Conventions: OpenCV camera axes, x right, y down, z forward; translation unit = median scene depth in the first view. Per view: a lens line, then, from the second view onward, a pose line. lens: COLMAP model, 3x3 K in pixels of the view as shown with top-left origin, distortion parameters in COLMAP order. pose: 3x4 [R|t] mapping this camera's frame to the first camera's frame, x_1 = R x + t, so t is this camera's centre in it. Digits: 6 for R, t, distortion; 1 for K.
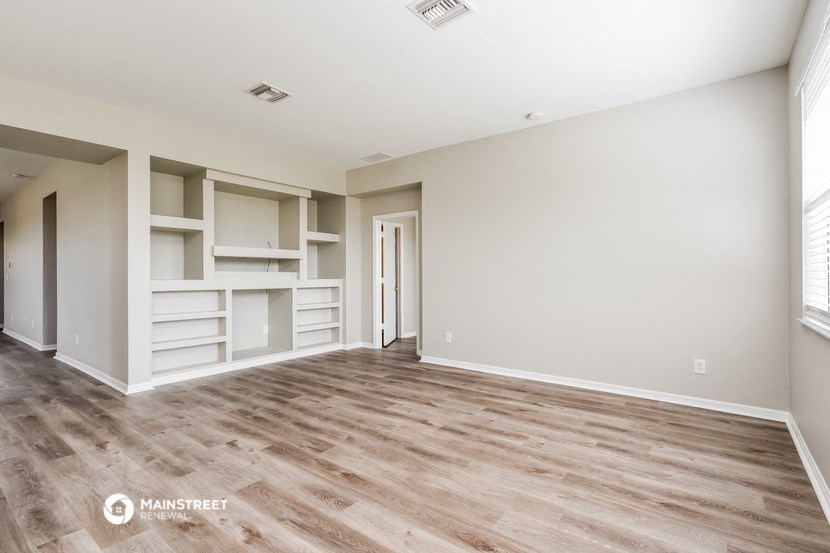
lens RADIAL K [[391.0, 0, 412.7], [0, 391.0, 276.7], [0, 0, 1]] dist [-0.005821, -0.001628]
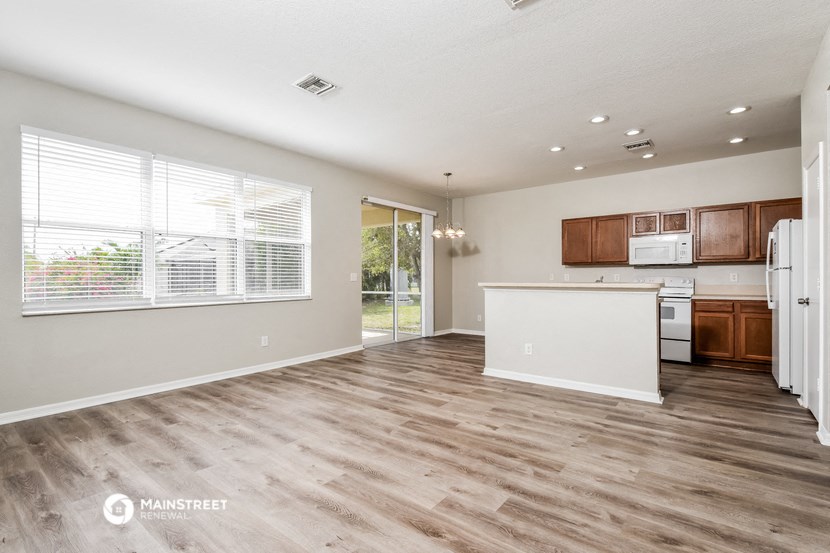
lens RADIAL K [[379.6, 0, 413.1], [0, 379.6, 276.3], [0, 0, 1]] dist [0.003660, 0.000132]
pose [[-0.999962, 0.005272, 0.006989, -0.212521], [0.005273, 0.999986, 0.000001, -0.004904], [-0.006989, 0.000038, -0.999976, 1.811553]]
